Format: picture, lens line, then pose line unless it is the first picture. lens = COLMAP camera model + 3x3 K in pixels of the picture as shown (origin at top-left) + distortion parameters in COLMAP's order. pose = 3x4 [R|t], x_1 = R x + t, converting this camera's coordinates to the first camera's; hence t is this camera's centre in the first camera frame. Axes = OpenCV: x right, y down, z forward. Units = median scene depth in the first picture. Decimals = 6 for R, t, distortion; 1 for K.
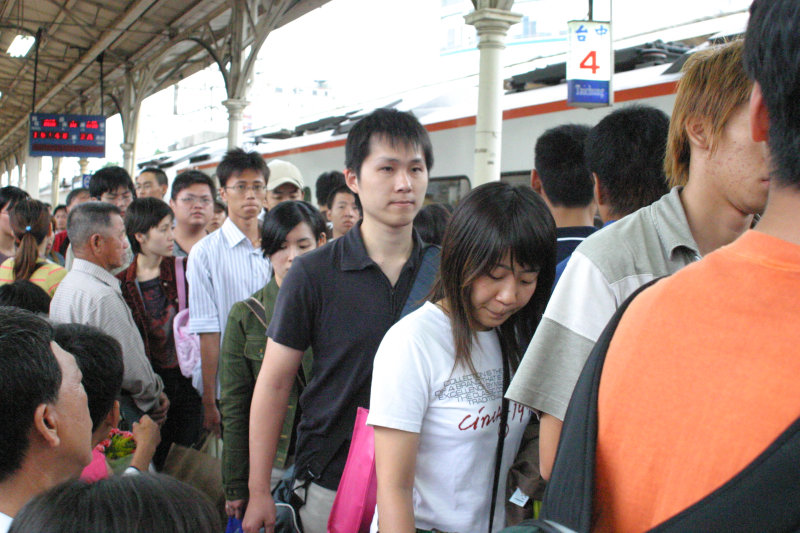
lens RADIAL K [[1083.5, 0, 400.0], [0, 1083.5, 266.5], [0, 0, 1]] dist [-0.141432, 0.011357]
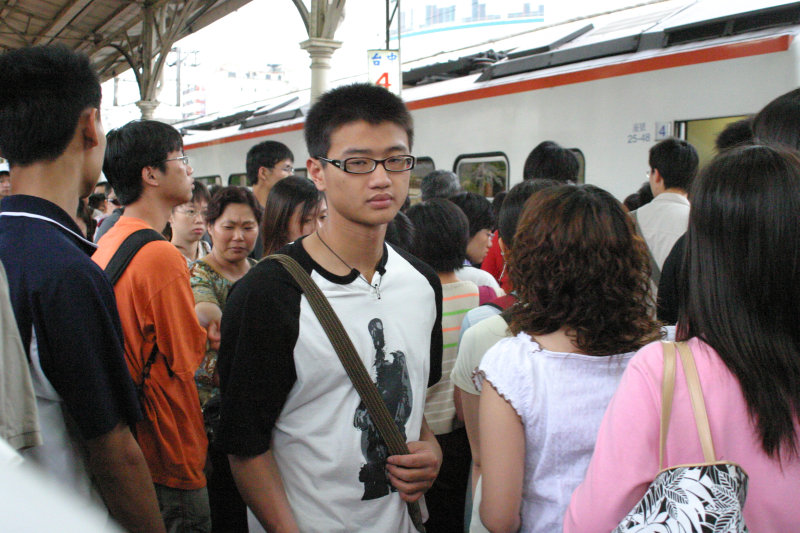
lens RADIAL K [[1087.1, 0, 400.0], [0, 1087.1, 266.5], [0, 0, 1]] dist [-0.143349, 0.056740]
pose [[0.999220, -0.014669, 0.036660, 0.065304], [0.014089, 0.999772, 0.016041, 0.006354], [-0.036887, -0.015512, 0.999199, -0.144249]]
